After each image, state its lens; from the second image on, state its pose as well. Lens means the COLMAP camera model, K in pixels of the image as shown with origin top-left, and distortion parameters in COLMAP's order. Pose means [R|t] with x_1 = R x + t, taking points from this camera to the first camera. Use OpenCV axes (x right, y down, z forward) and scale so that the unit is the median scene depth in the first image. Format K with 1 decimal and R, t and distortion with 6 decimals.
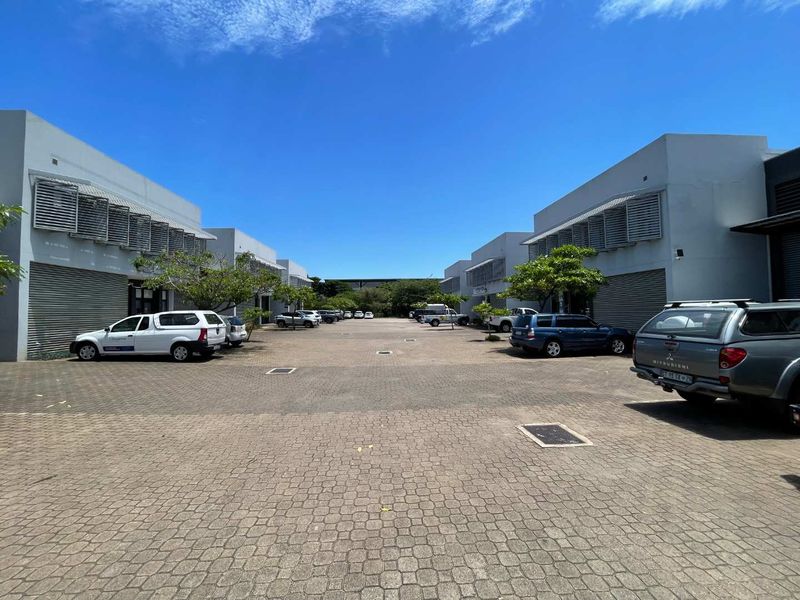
lens RADIAL K [[320.3, 0, 399.0], [0, 320.3, 295.7], [0, 0, 1]] dist [-0.001000, -0.000083]
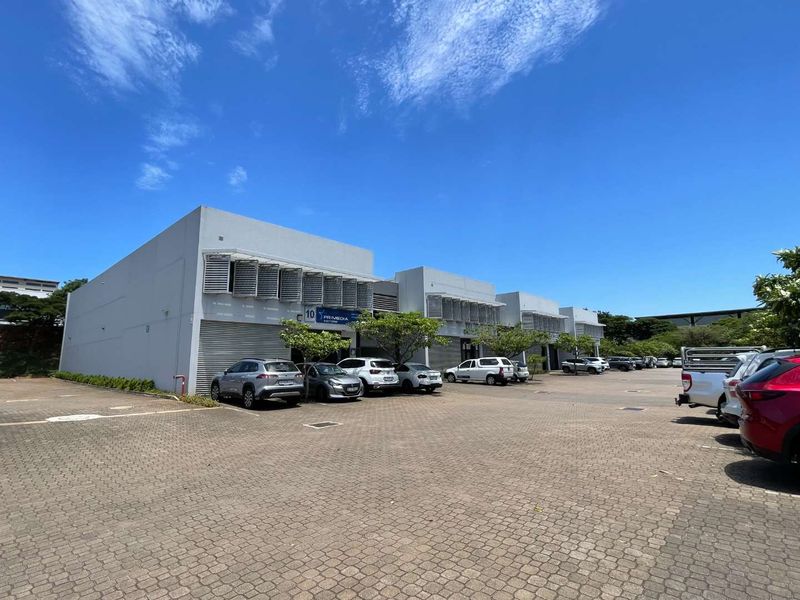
lens RADIAL K [[392.5, 0, 397.8], [0, 392.5, 298.7], [0, 0, 1]] dist [-0.004861, -0.000904]
pose [[0.690056, -0.113830, -0.714748, 0.421690], [0.038558, 0.991934, -0.120748, -0.023985], [0.722728, 0.055763, 0.688879, -0.664900]]
